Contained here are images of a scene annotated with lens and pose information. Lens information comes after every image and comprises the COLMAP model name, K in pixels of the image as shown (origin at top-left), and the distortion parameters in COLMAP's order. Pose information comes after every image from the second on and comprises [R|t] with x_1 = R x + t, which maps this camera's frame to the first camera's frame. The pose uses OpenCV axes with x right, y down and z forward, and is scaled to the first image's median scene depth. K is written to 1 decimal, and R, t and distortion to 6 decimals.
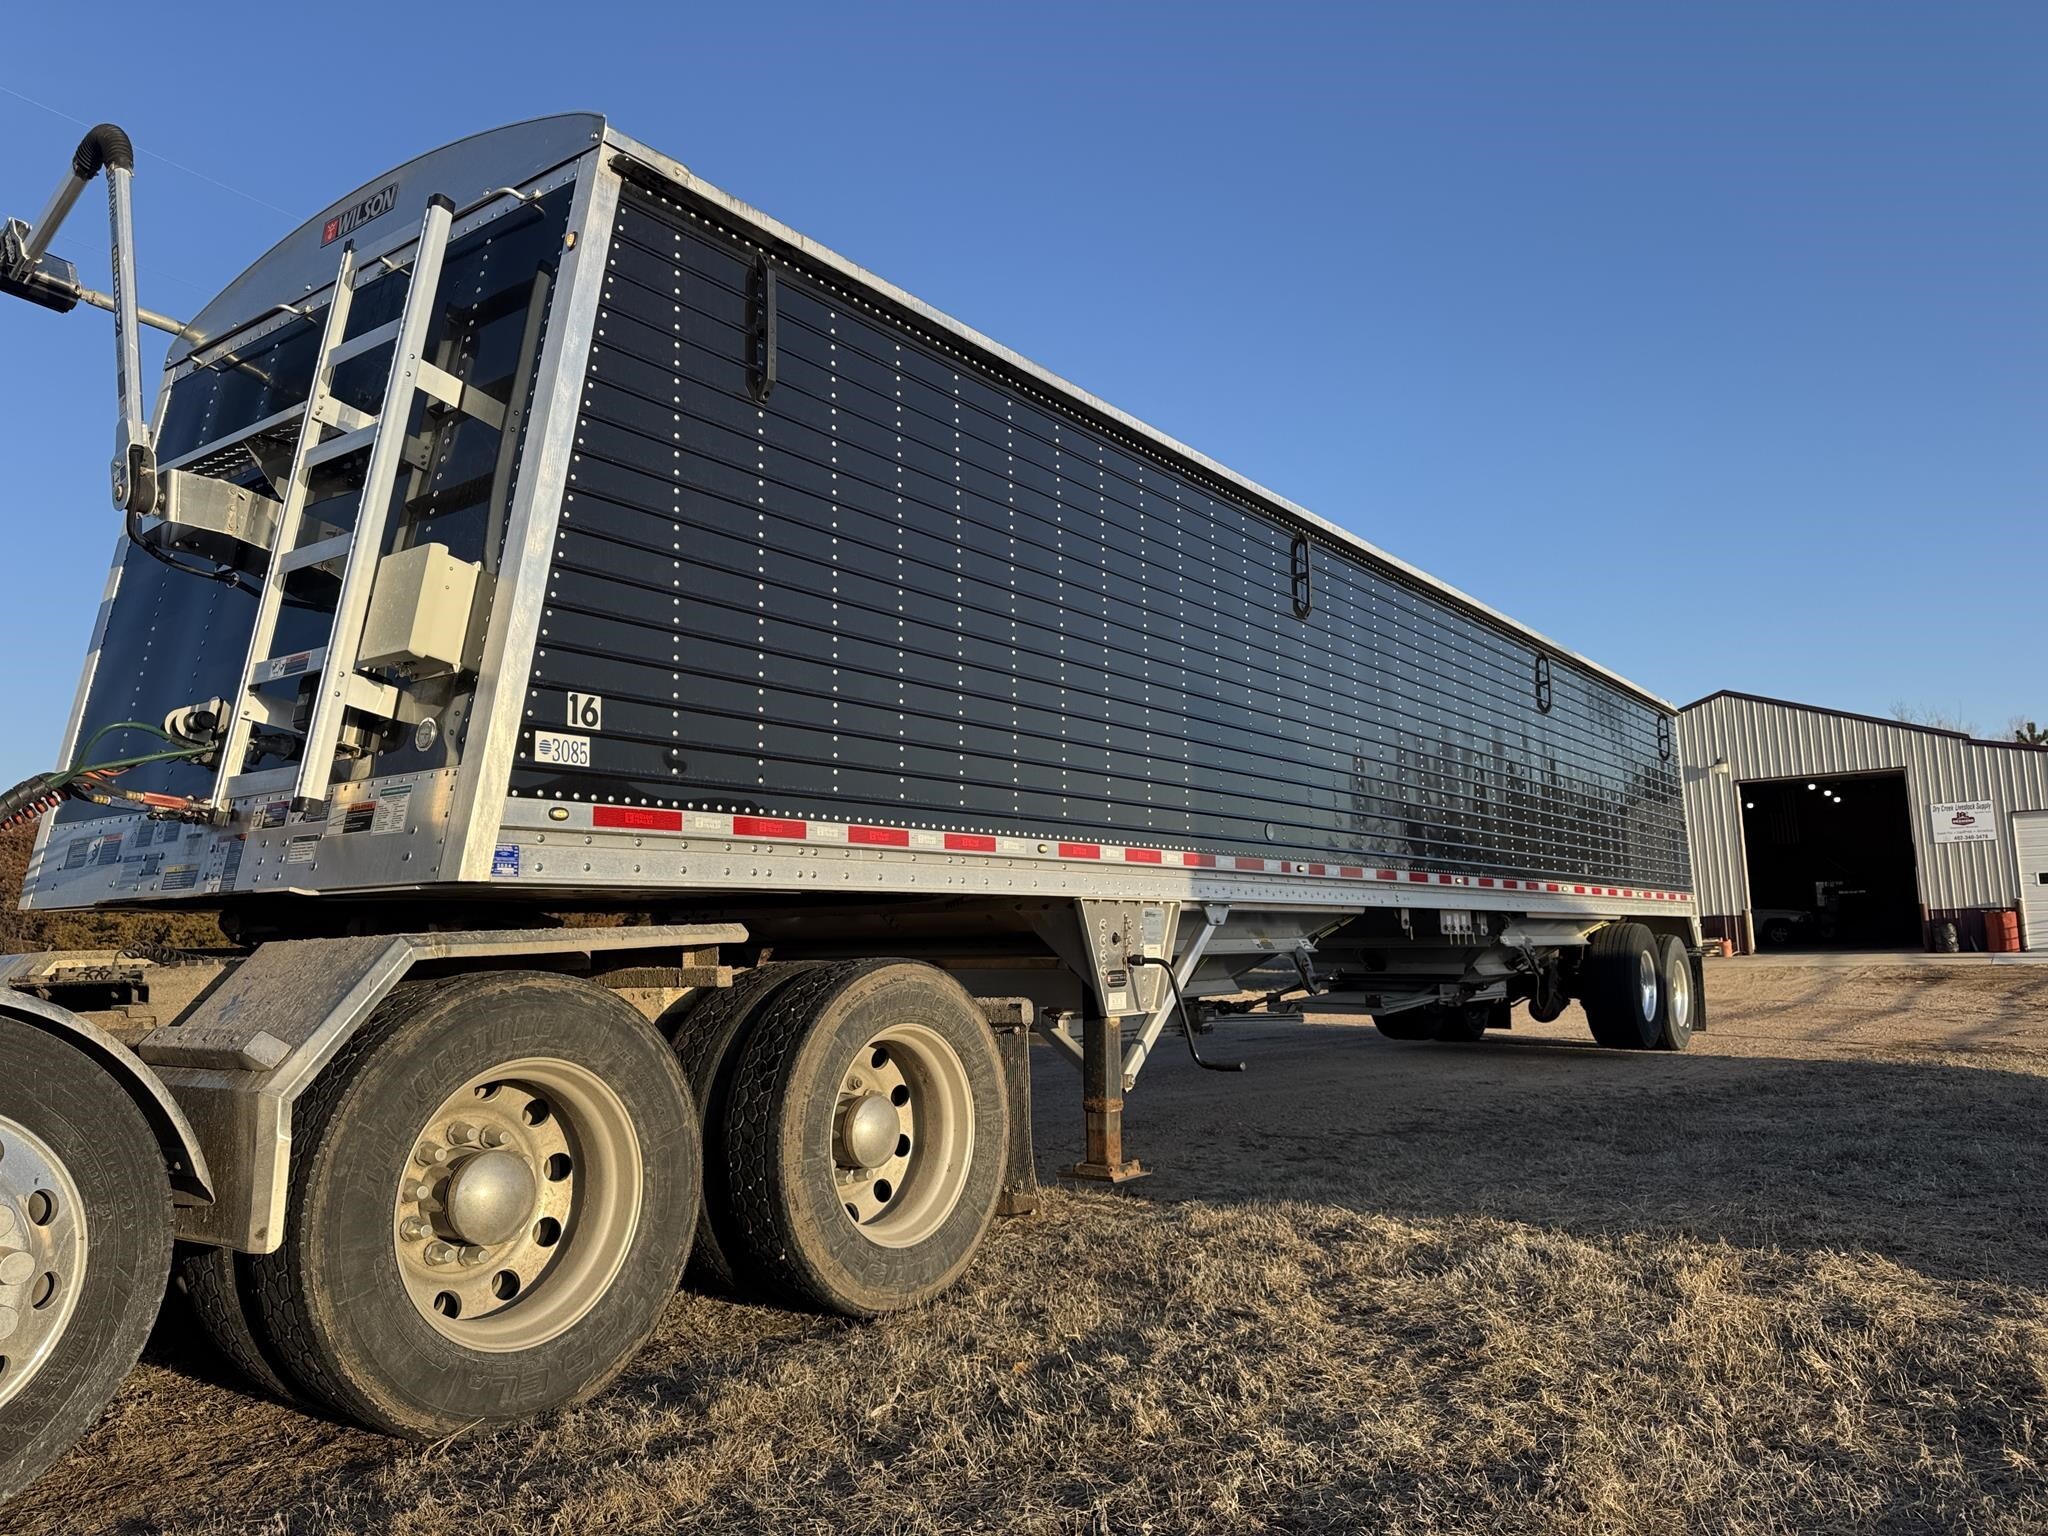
lens RADIAL K [[1444.9, 0, 1025.5], [0, 1444.9, 799.4], [0, 0, 1]] dist [0.041225, -0.041965]
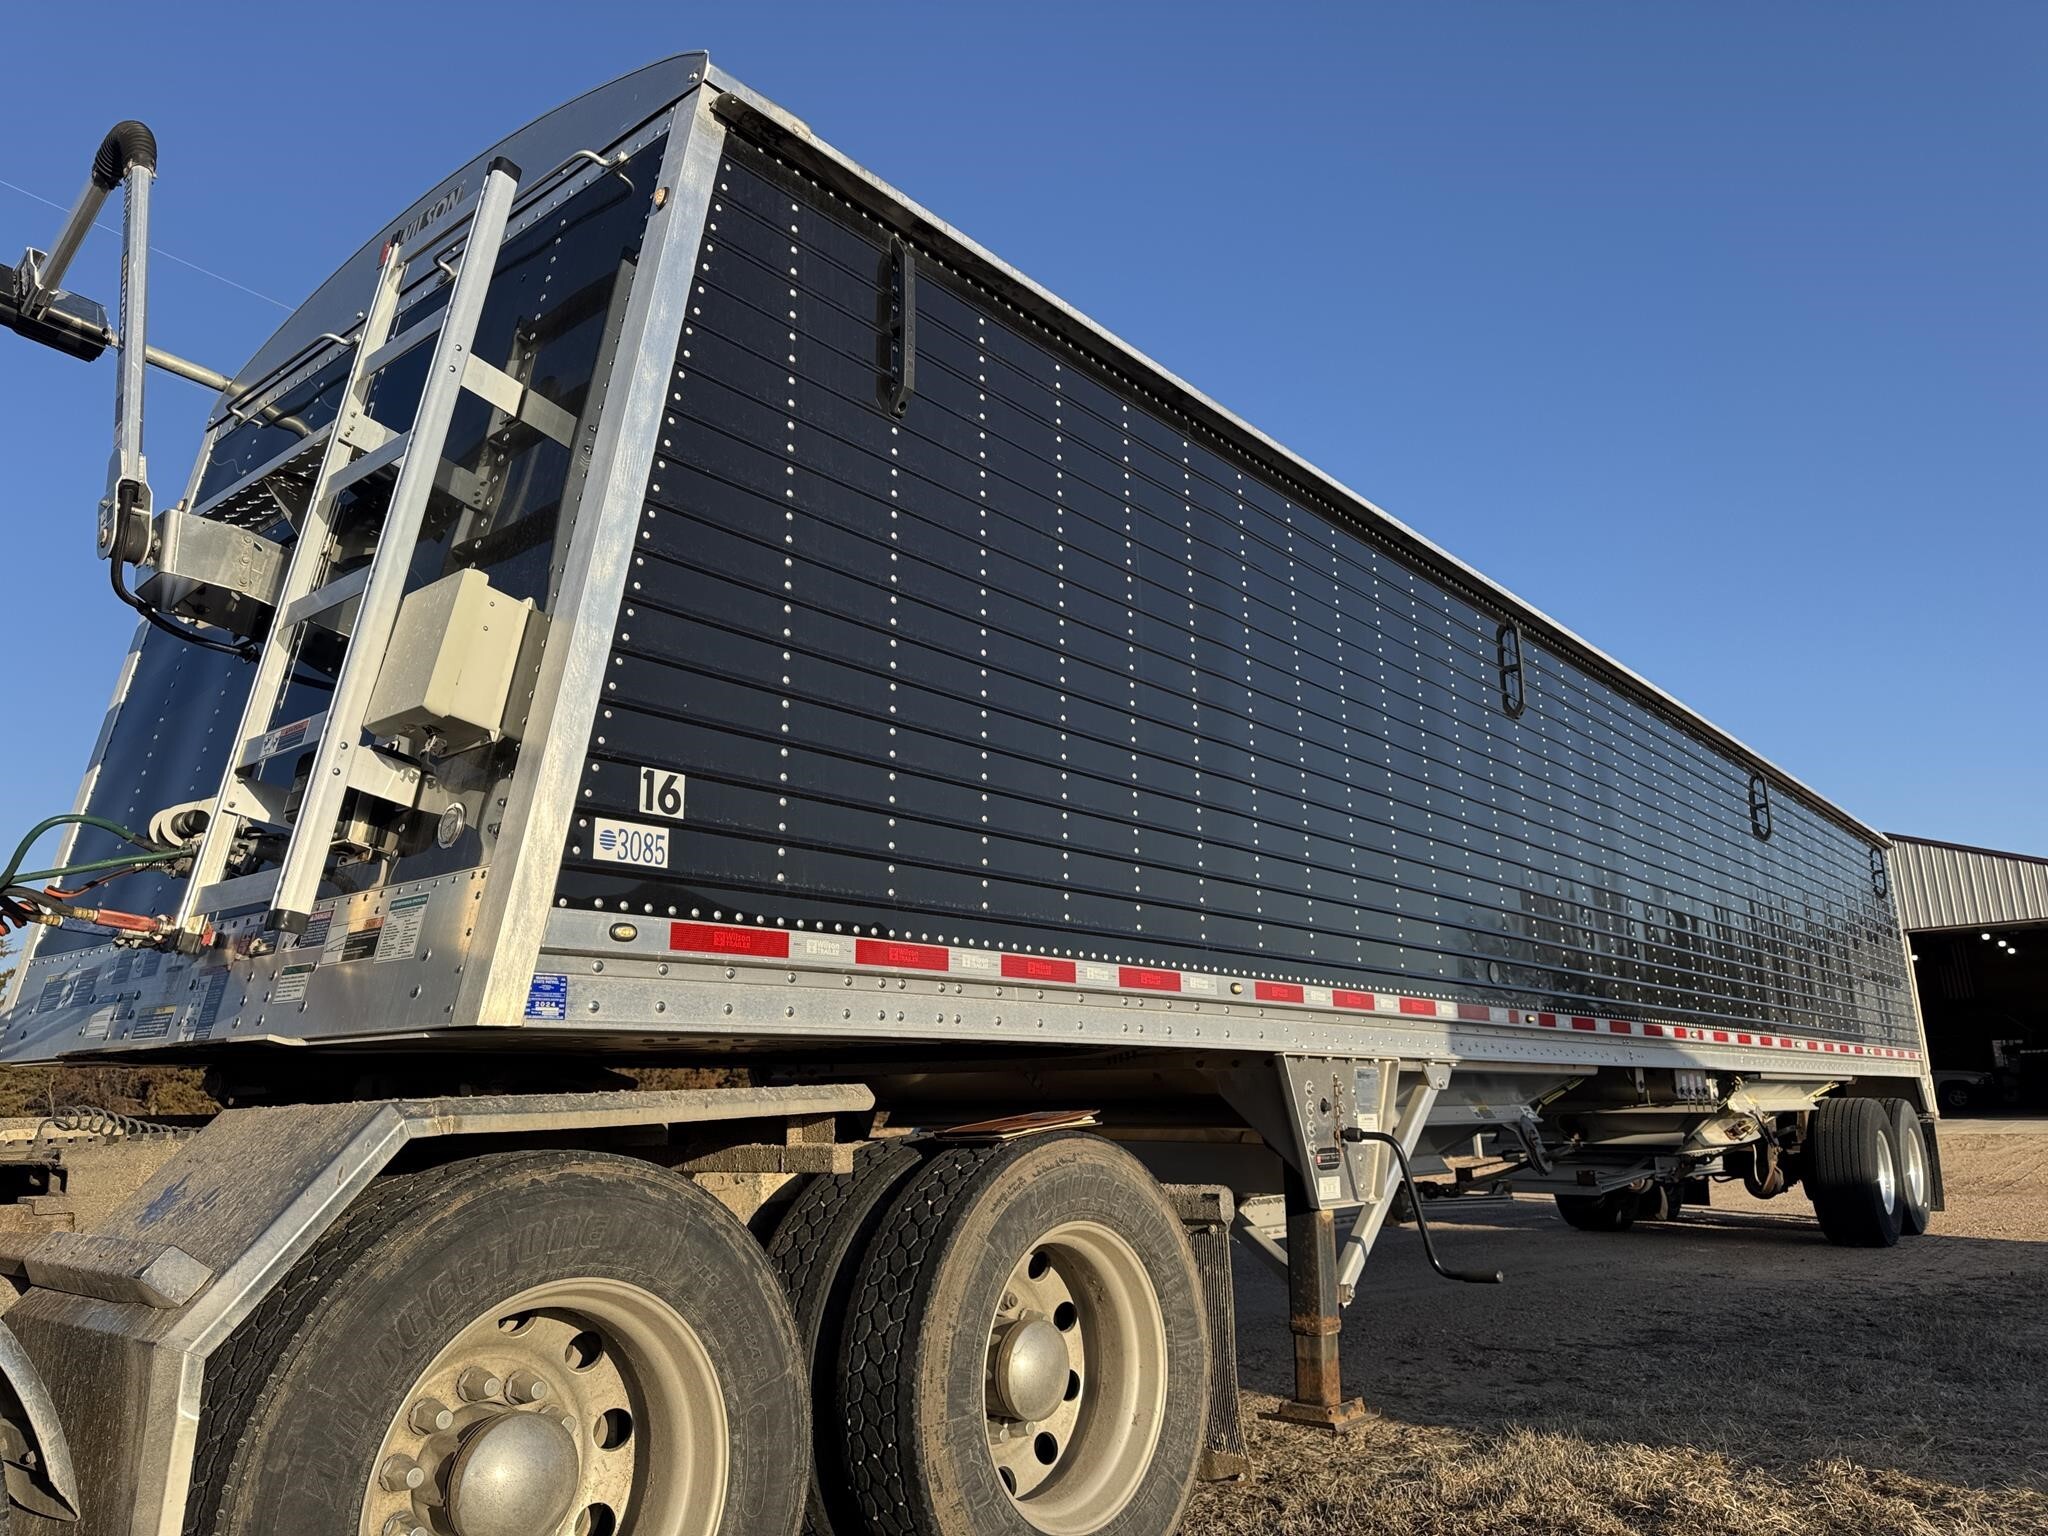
lens RADIAL K [[1445.0, 0, 1023.3], [0, 1445.0, 802.0], [0, 0, 1]] dist [0.043537, -0.045543]
pose [[0.997576, -0.009710, -0.068911, -0.063902], [0.002439, 0.994488, -0.104822, 0.020135], [0.069549, 0.104400, 0.992101, 0.257706]]
